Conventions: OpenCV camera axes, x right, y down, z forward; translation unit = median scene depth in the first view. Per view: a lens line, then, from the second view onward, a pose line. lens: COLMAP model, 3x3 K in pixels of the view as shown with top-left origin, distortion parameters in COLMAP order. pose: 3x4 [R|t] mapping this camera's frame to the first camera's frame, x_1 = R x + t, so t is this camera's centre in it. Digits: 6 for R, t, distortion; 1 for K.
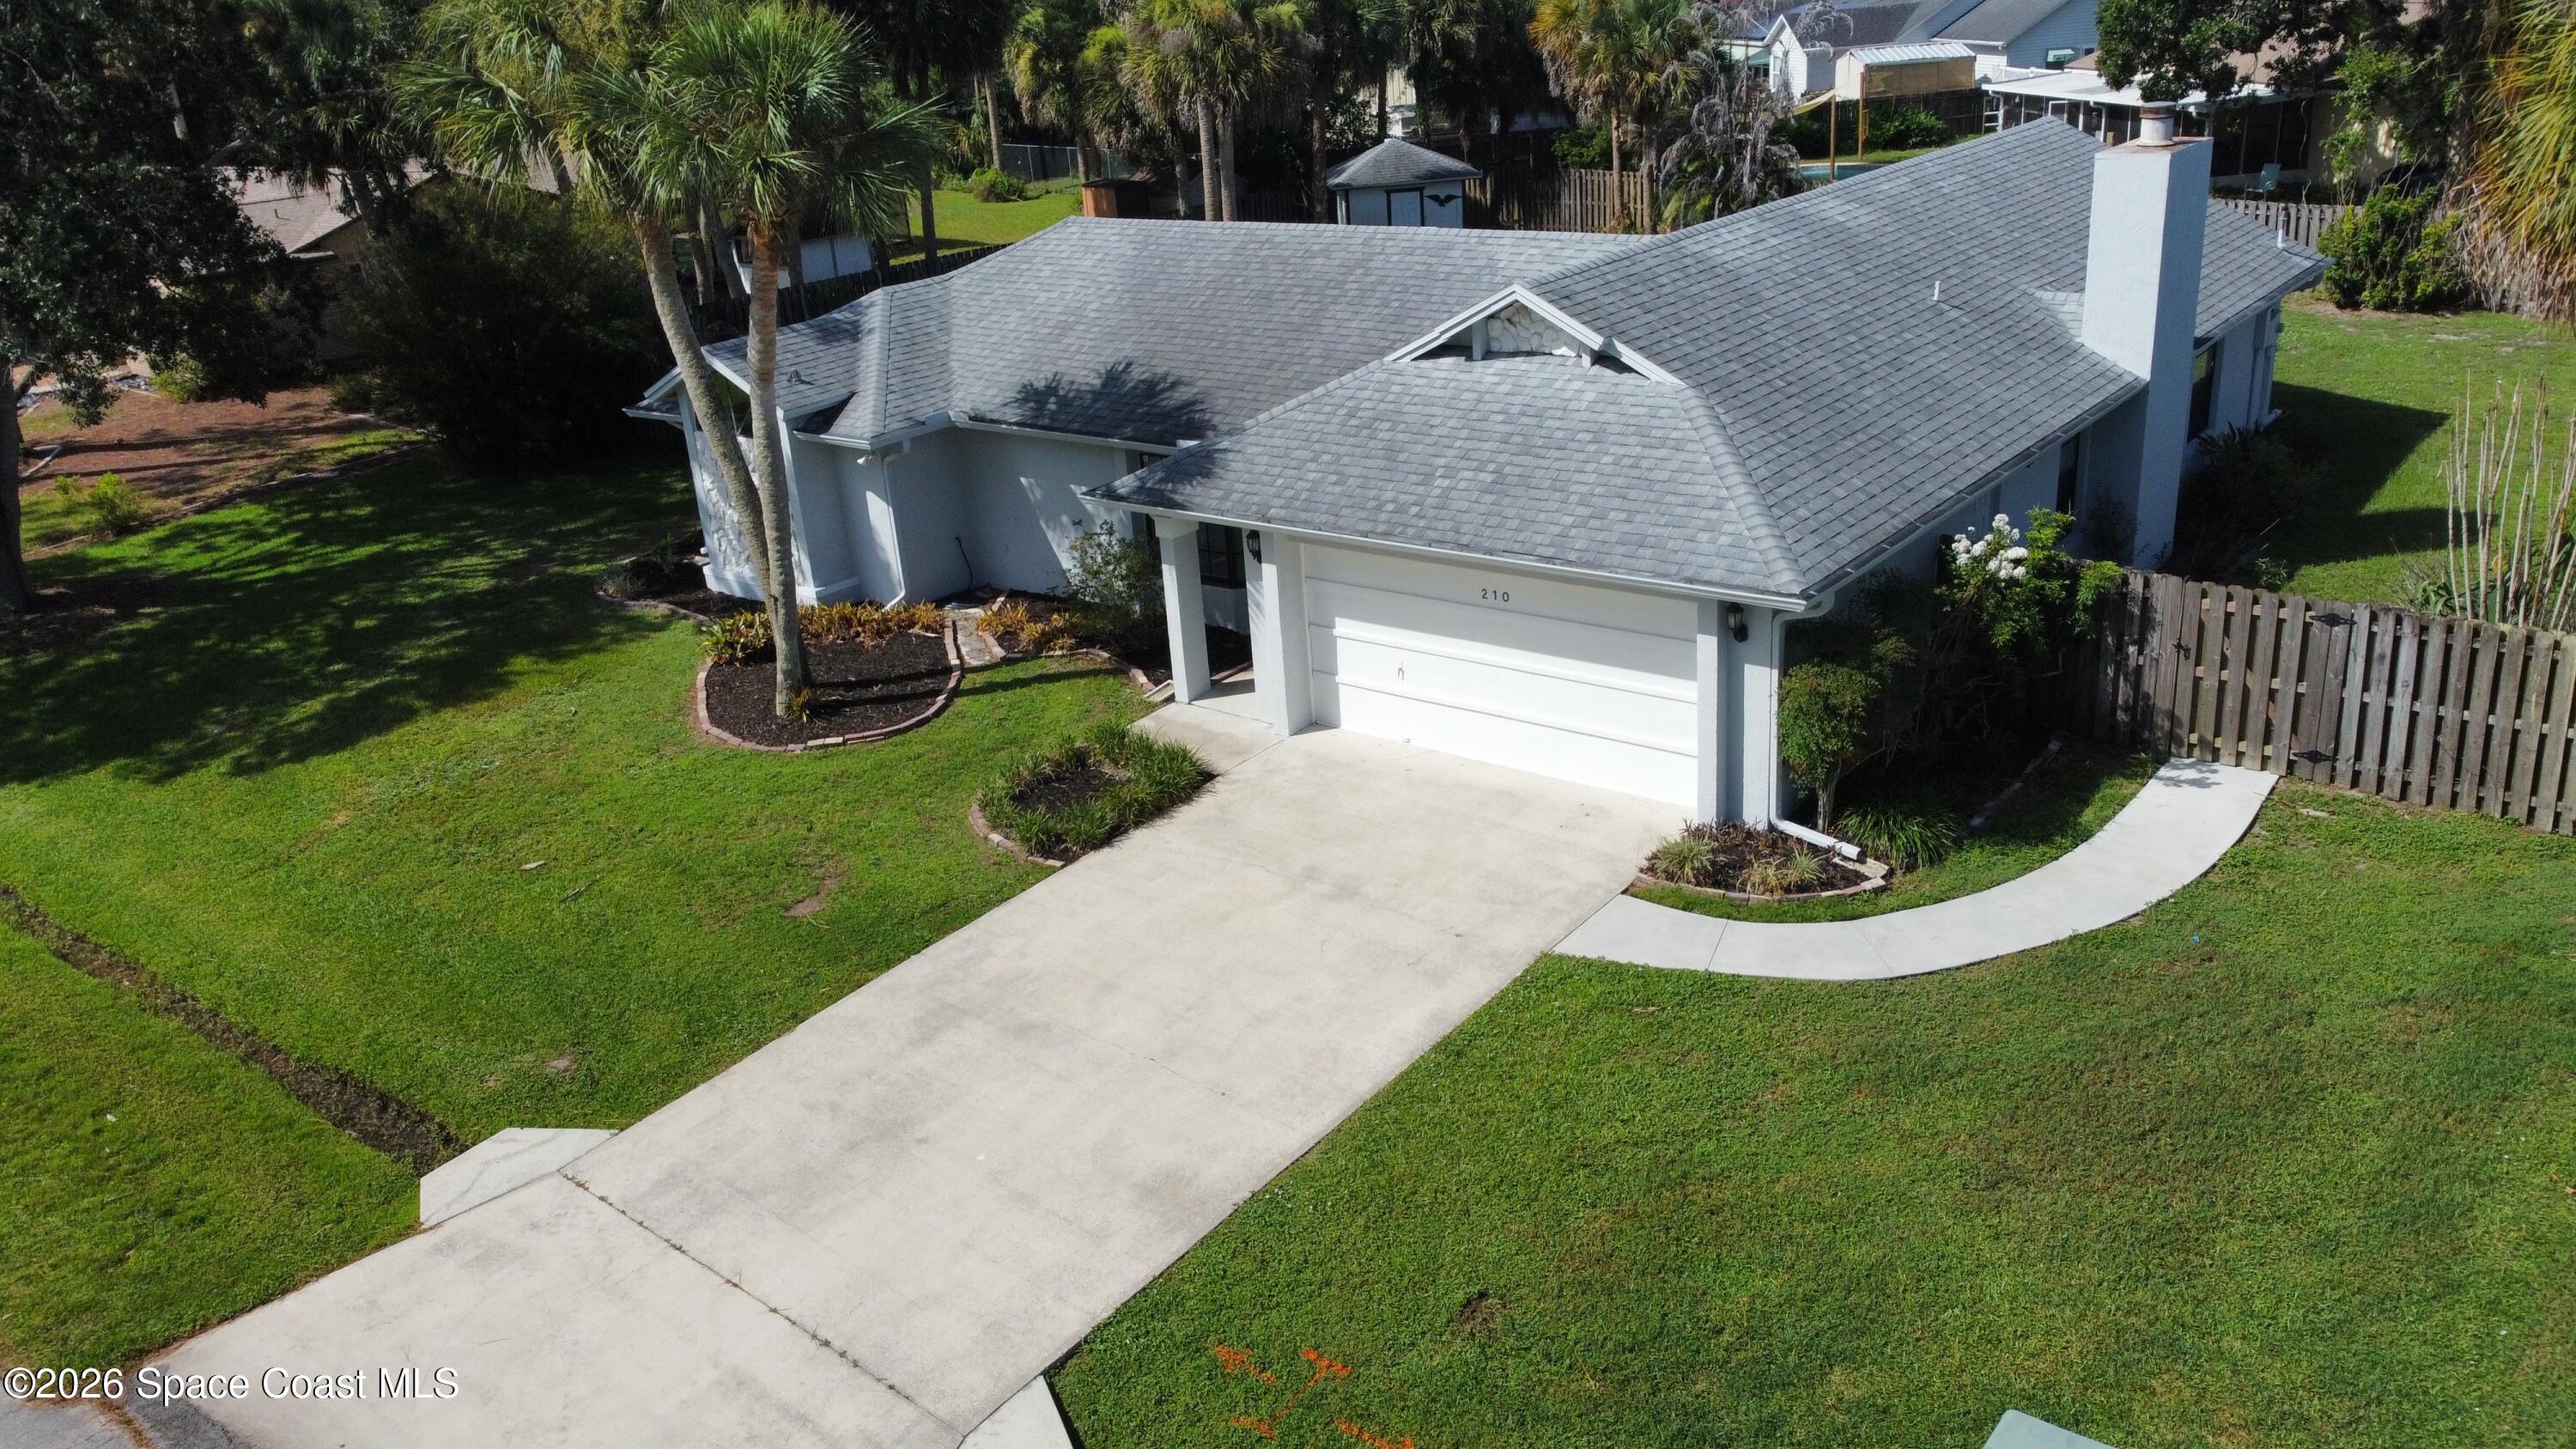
lens RADIAL K [[1838.7, 0, 1284.5], [0, 1838.7, 686.3], [0, 0, 1]] dist [0.002415, -0.001294]
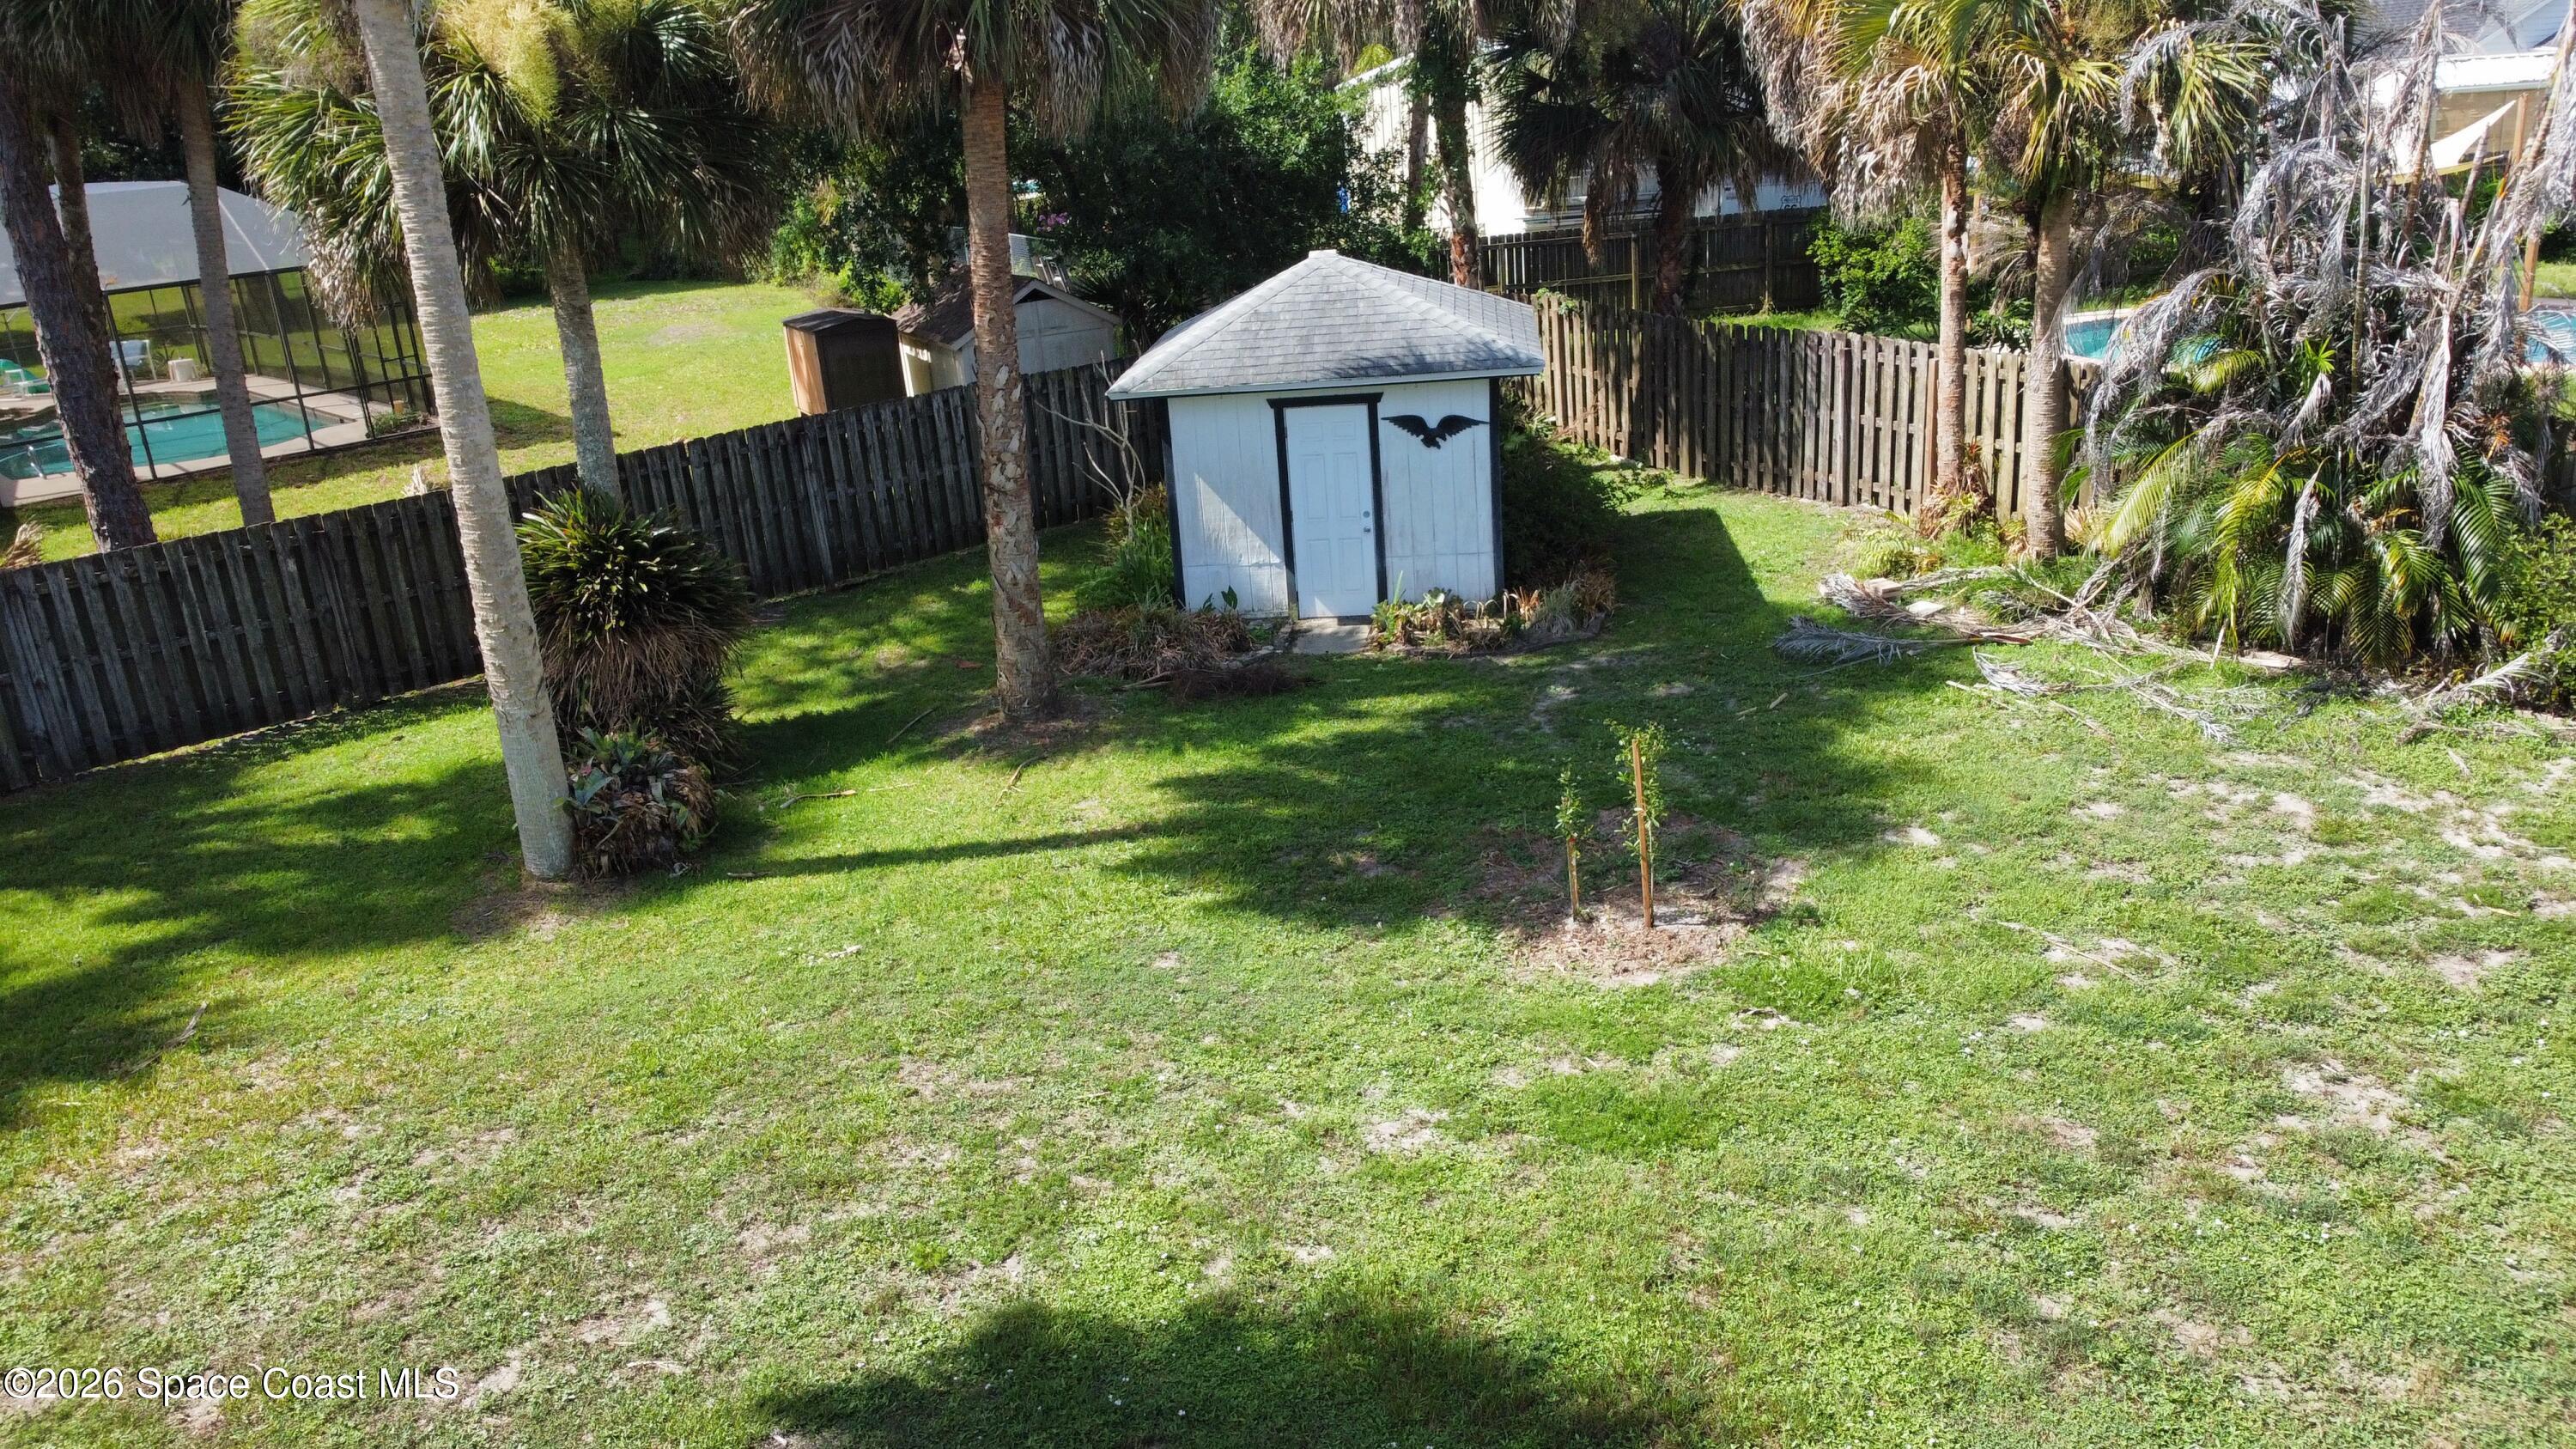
lens RADIAL K [[1869.2, 0, 1287.7], [0, 1869.2, 722.0], [0, 0, 1]] dist [0.000793, -0.005173]
pose [[0.988408, 0.050186, -0.143285, 0.113969], [-0.051935, 0.998614, -0.008489, -0.206310], [0.142660, 0.015832, 0.989645, 0.648961]]
